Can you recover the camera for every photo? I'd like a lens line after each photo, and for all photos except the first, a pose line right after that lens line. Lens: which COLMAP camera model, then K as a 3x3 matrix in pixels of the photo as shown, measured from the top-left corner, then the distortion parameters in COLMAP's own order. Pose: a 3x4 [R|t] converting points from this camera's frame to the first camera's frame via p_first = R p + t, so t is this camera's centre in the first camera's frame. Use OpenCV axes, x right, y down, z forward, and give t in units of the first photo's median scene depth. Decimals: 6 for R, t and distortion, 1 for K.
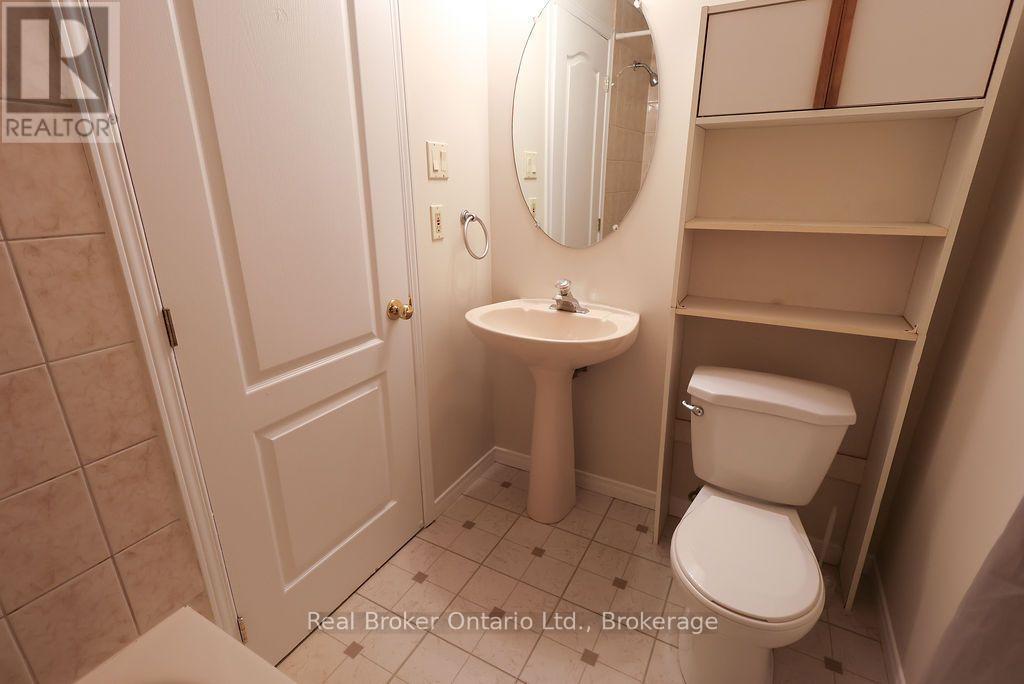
lens RADIAL K [[478.5, 0, 515.0], [0, 478.5, 342.4], [0, 0, 1]] dist [0.004497, 0.002330]
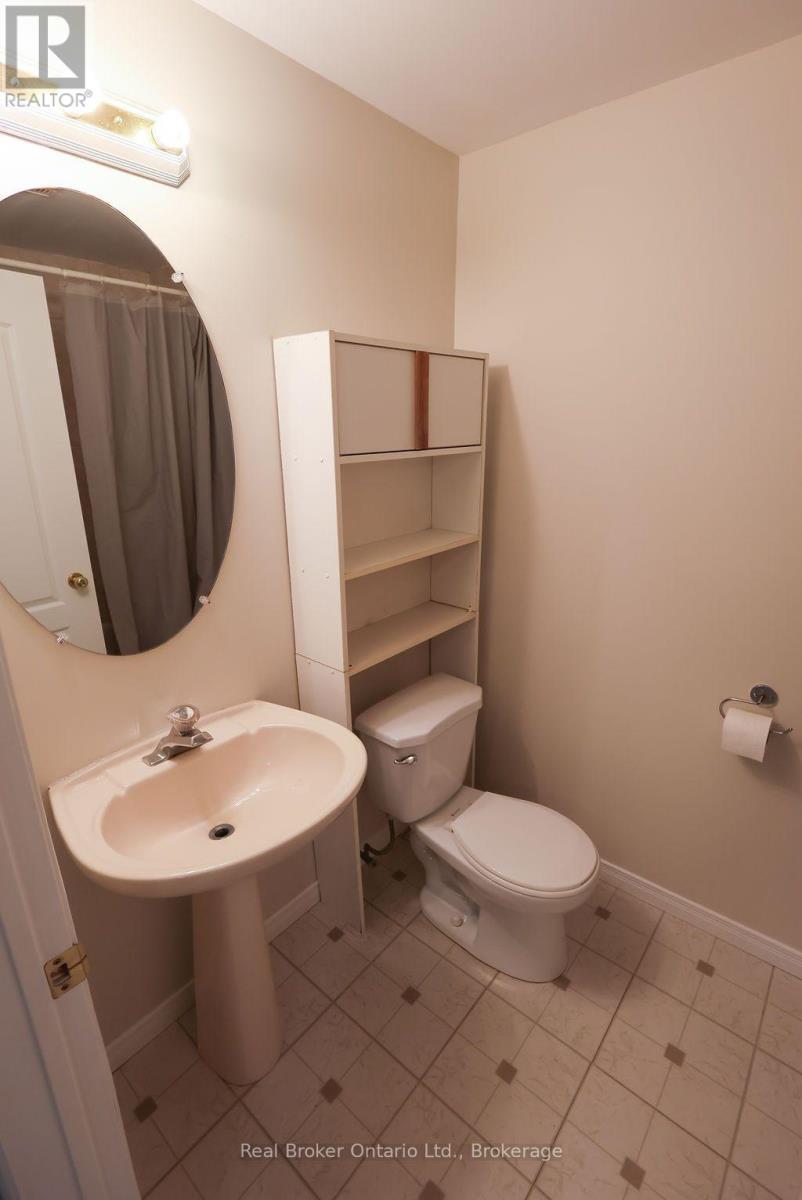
lens RADIAL K [[560.7, 0, 402.8], [0, 560.7, 599.9], [0, 0, 1]] dist [0.004497, 0.002330]
pose [[0.213049, -0.302042, 0.929183, -0.483546], [0.312116, 0.922226, 0.228217, -0.356779], [-0.925848, 0.241391, 0.290751, 0.563769]]
